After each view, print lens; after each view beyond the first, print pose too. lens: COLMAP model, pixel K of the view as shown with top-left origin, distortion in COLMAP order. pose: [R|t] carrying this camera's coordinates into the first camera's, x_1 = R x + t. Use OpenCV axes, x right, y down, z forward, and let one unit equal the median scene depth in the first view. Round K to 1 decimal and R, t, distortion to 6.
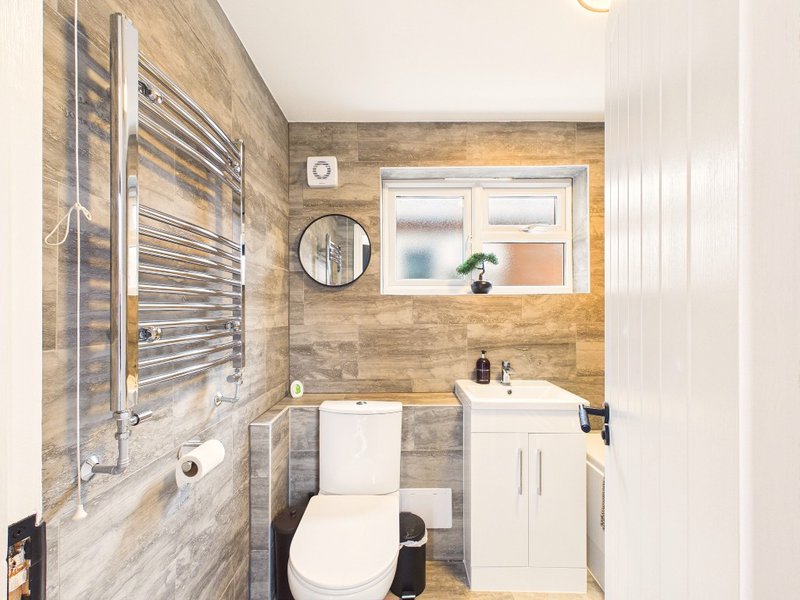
lens RADIAL K [[320.2, 0, 398.7], [0, 320.2, 311.0], [0, 0, 1]] dist [0.000033, 0.000042]
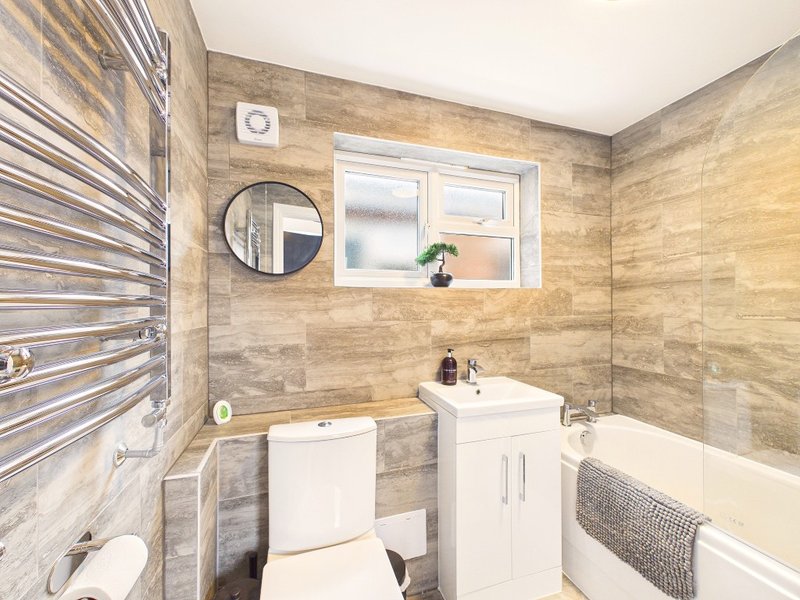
lens RADIAL K [[321.6, 0, 399.6], [0, 321.6, 304.3], [0, 0, 1]] dist [0.000665, 0.000197]
pose [[0.950936, -0.000967, 0.309386, -0.152890], [0.001887, 0.999995, -0.002675, -0.002011], [-0.309381, 0.003128, 0.950933, 0.161552]]
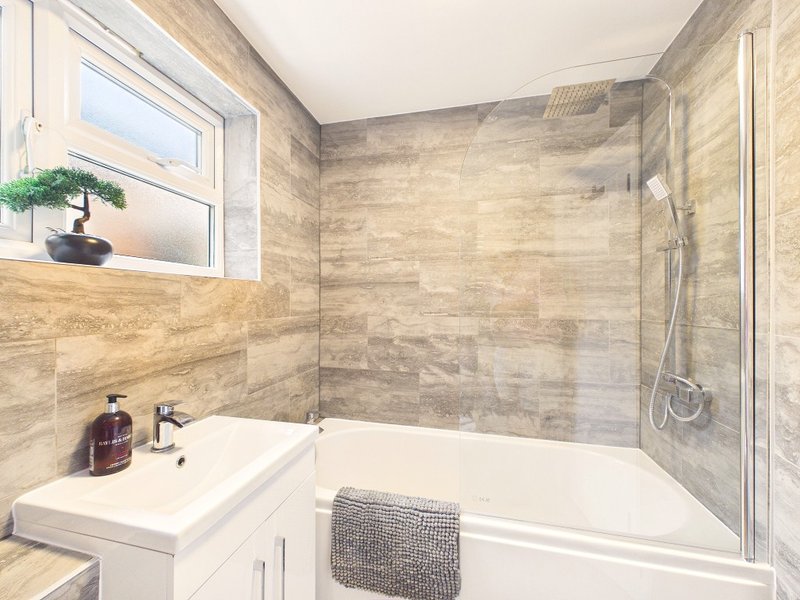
lens RADIAL K [[321.6, 0, 399.6], [0, 321.6, 304.3], [0, 0, 1]] dist [0.000665, 0.000197]
pose [[0.226505, -0.000528, 0.974010, -0.074782], [-0.002758, 0.999995, 0.001184, -0.002538], [-0.974006, -0.002954, 0.226503, 0.502621]]
